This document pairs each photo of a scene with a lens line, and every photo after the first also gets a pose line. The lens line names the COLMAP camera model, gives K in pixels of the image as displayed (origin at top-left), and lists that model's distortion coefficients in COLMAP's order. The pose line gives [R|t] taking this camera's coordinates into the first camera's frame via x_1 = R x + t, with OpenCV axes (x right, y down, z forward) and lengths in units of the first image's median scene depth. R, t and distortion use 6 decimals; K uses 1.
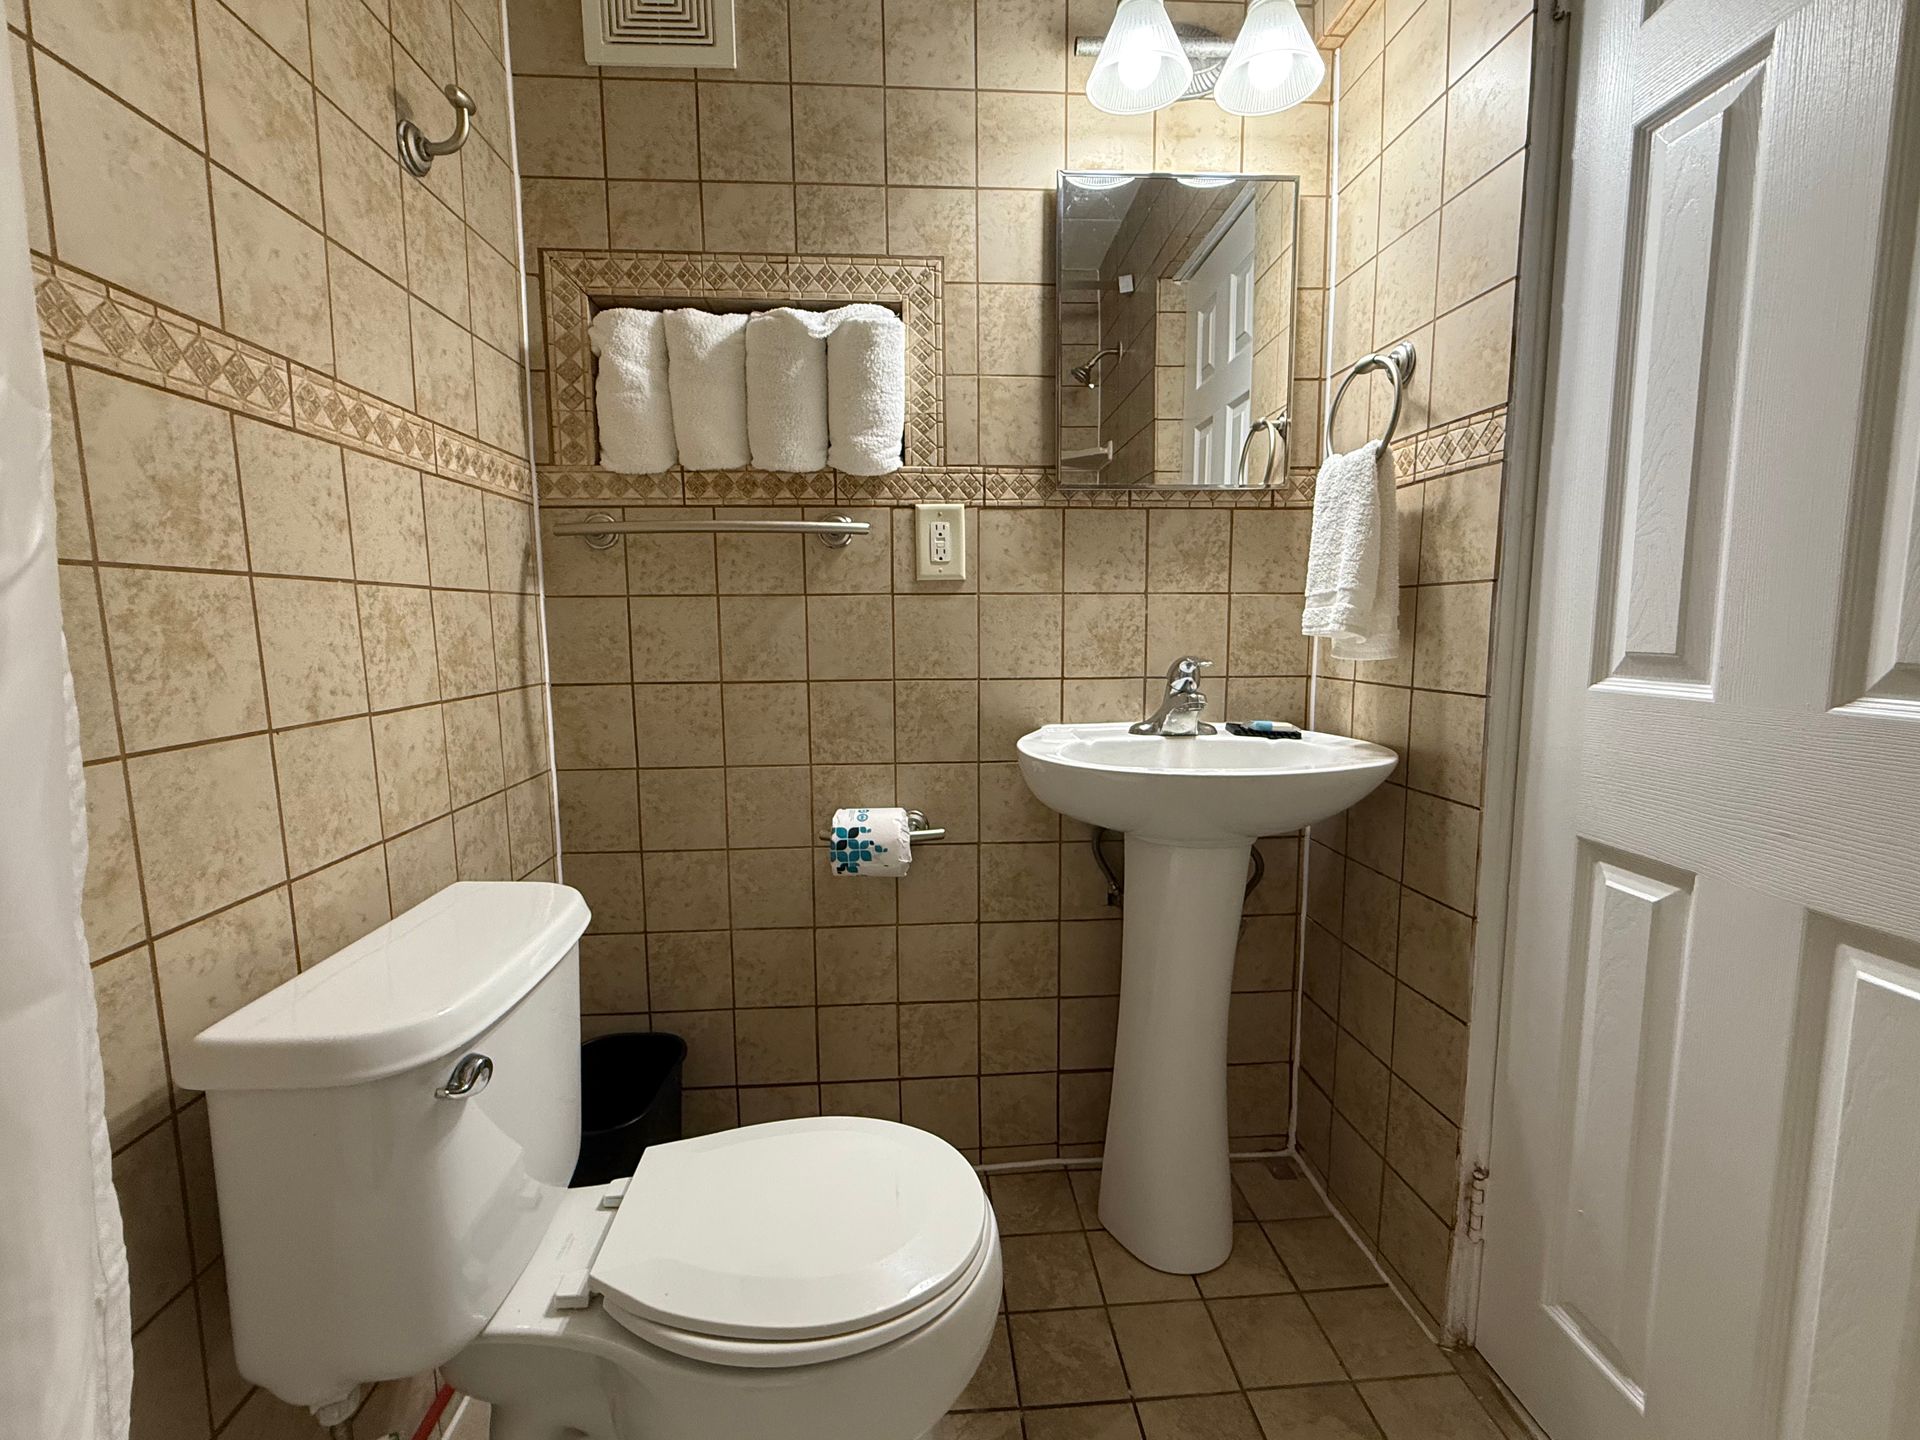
lens RADIAL K [[809.3, 0, 960.0], [0, 809.3, 720.0], [0, 0, 1]] dist [0.000184, 0.000268]
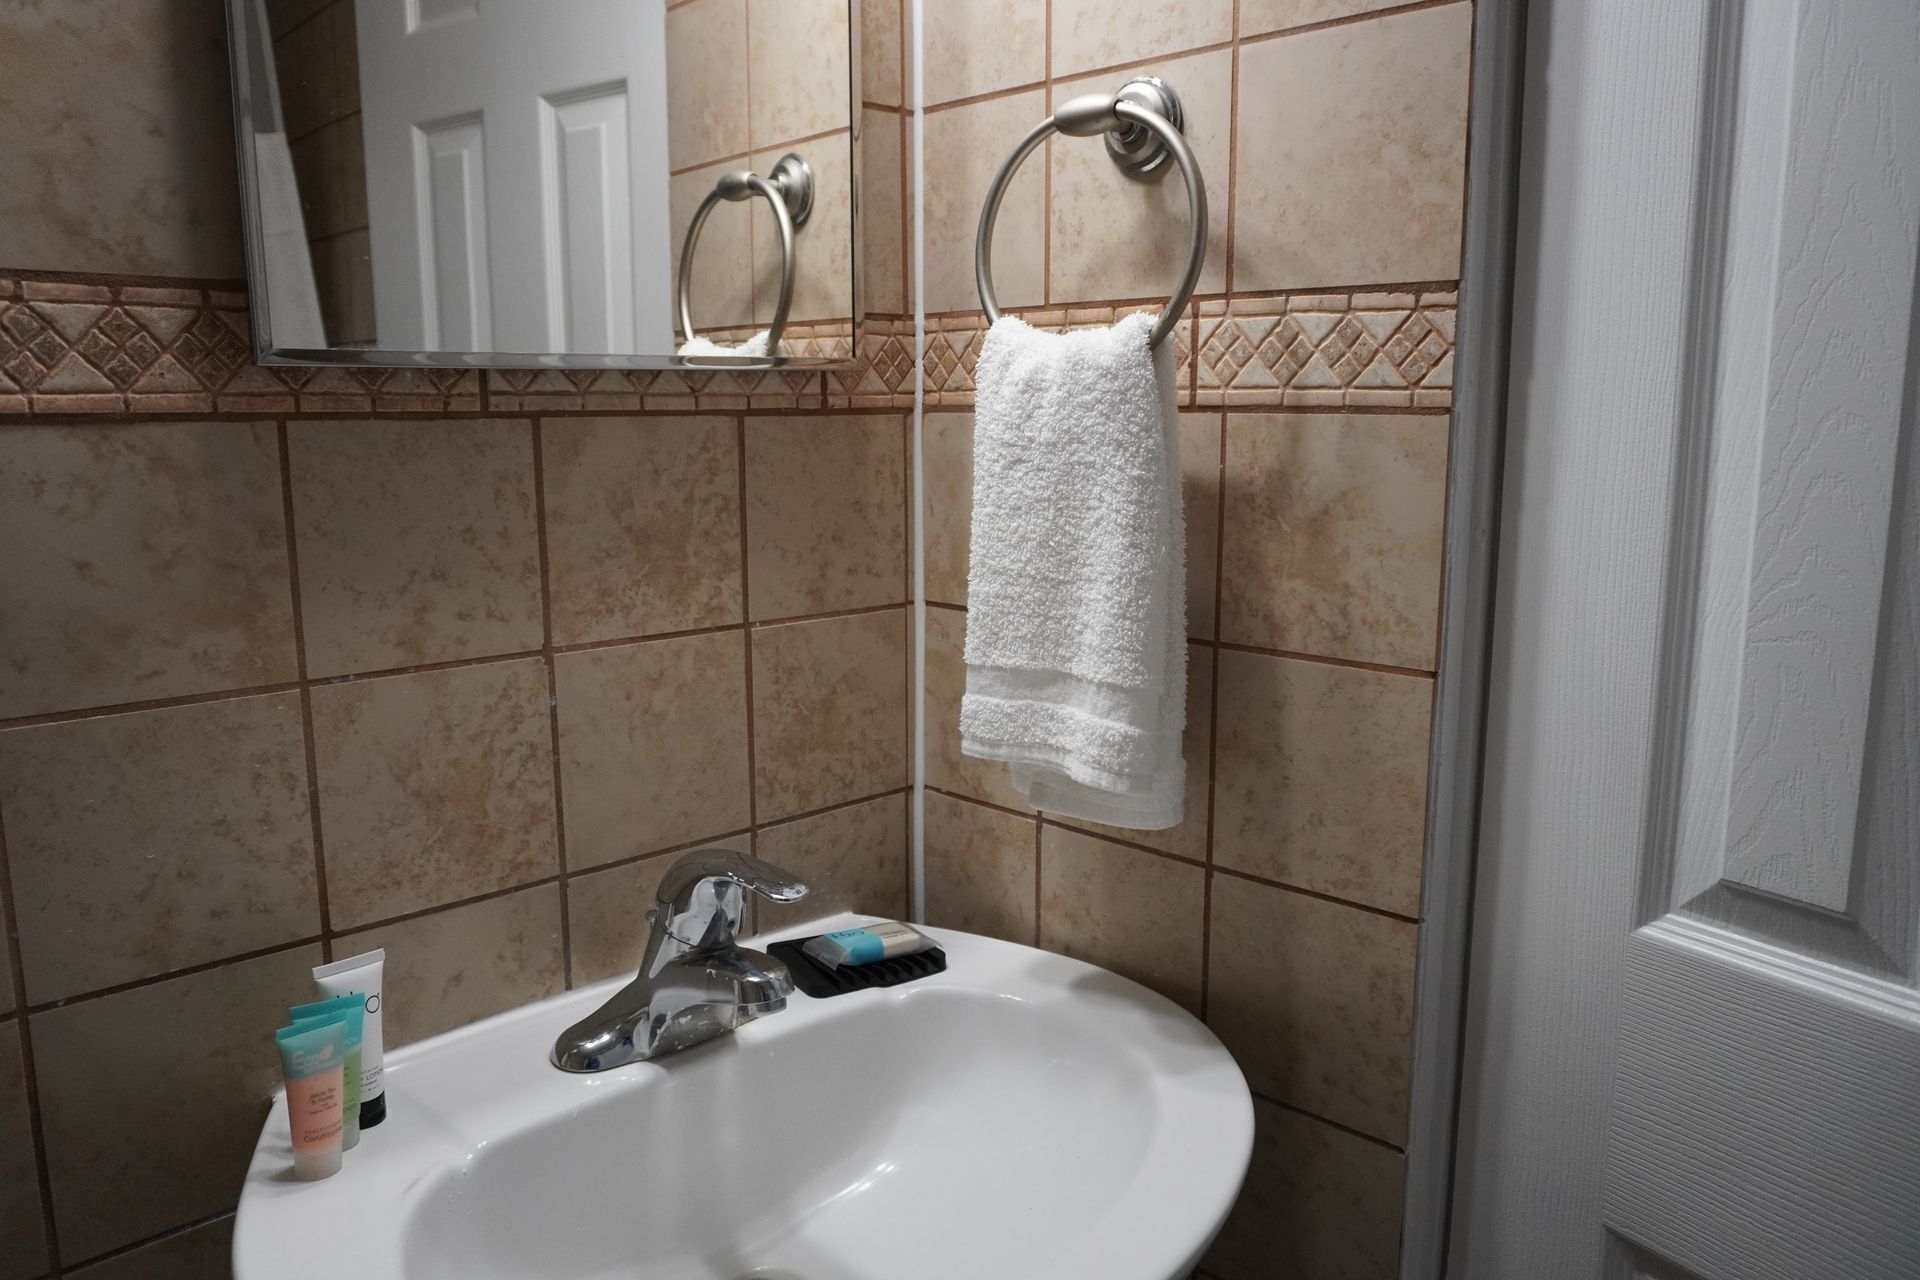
lens RADIAL K [[1367.5, 0, 960.0], [0, 1367.5, 640.0], [0, 0, 1]] dist [-0.033817, 0.006459]
pose [[0.766456, -0.103952, 0.633829, -0.010992], [0.076147, 0.994563, 0.071033, -0.200772], [-0.637767, -0.006179, 0.770204, 0.447104]]
